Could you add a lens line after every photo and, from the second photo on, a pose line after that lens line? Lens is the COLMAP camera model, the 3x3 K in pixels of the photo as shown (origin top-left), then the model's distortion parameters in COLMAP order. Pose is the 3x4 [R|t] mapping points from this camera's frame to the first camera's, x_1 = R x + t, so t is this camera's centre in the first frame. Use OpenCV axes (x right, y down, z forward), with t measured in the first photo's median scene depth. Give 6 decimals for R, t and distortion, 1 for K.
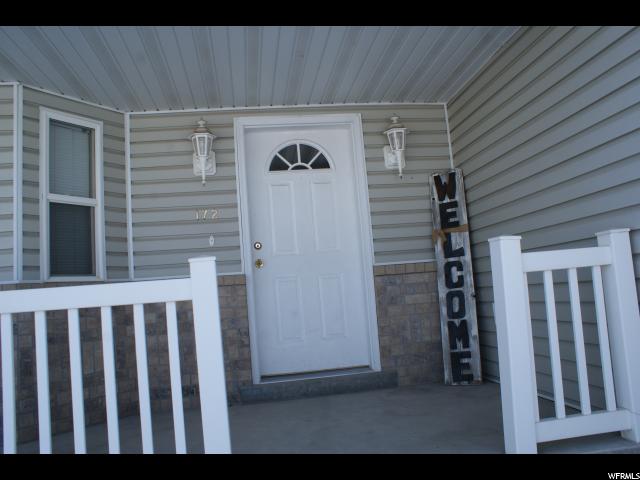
lens RADIAL K [[499.9, 0, 317.1], [0, 499.9, 240.9], [0, 0, 1]] dist [-0.162854, 0.161508]
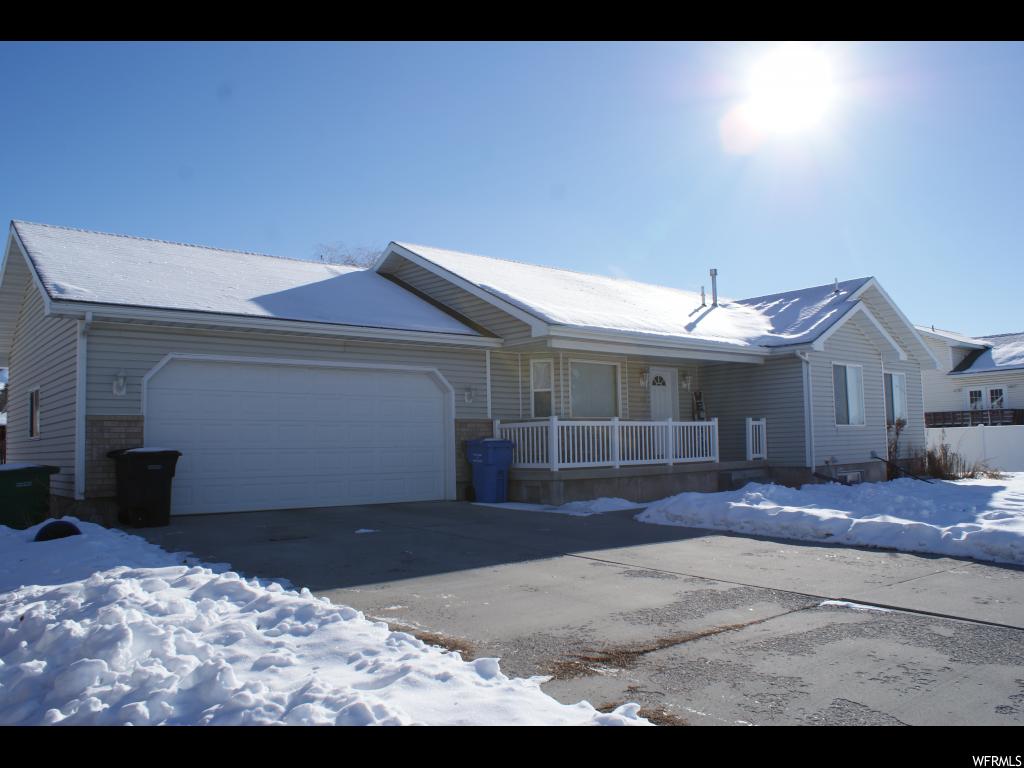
lens RADIAL K [[799.8, 0, 507.4], [0, 799.8, 385.4], [0, 0, 1]] dist [-0.162854, 0.161508]
pose [[0.852852, 0.092620, 0.513872, -3.075928], [-0.091589, 0.995420, -0.027408, 0.058205], [-0.514057, -0.023690, 0.857429, -2.408580]]
